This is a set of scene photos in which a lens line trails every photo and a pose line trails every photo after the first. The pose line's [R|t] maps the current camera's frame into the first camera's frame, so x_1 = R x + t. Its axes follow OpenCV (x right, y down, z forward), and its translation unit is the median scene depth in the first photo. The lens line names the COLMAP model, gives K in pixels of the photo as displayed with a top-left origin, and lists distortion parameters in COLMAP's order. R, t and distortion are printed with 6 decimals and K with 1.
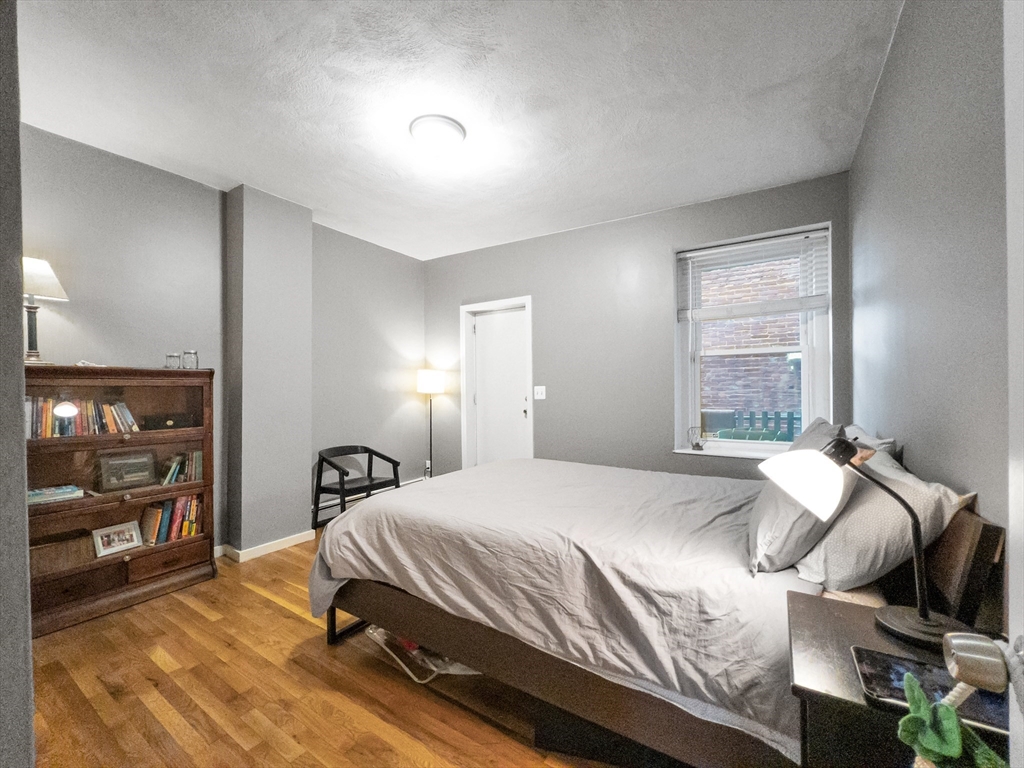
lens RADIAL K [[422.9, 0, 508.0], [0, 422.9, 380.6], [0, 0, 1]] dist [-0.000067, 0.000259]
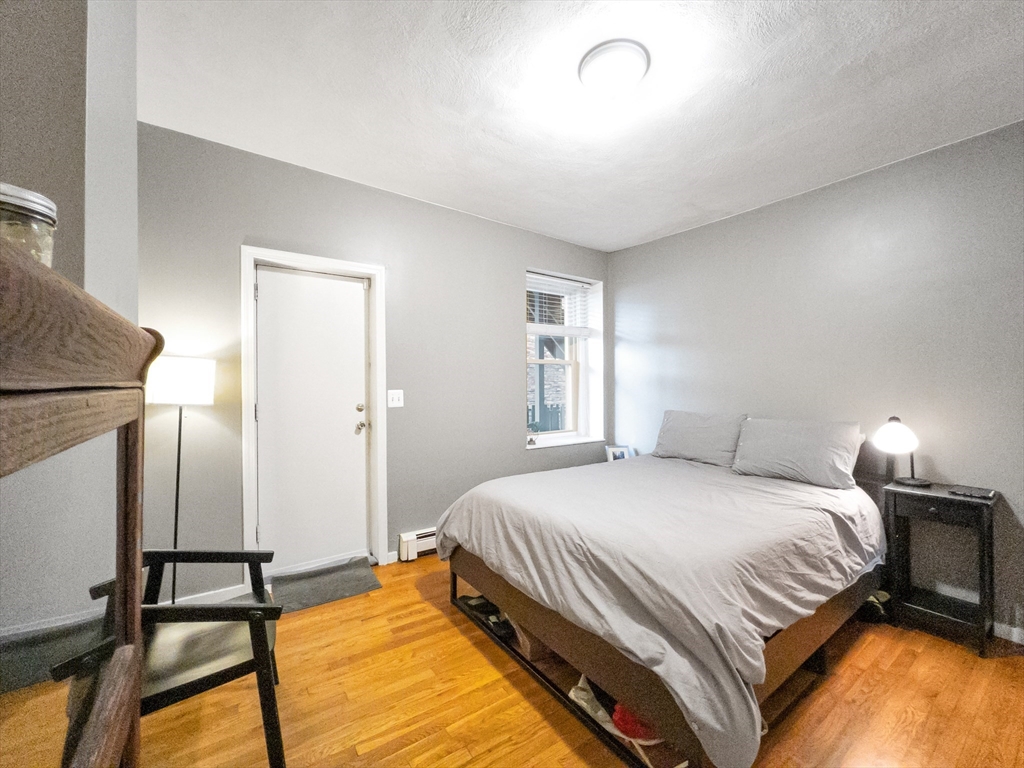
lens RADIAL K [[427.4, 0, 511.2], [0, 427.4, 380.6], [0, 0, 1]] dist [-0.001545, 0.000402]
pose [[0.369978, 0.012179, 0.928961, -0.727073], [-0.017570, 0.999827, -0.006110, -0.004328], [-0.928874, -0.014062, 0.370128, 0.679657]]
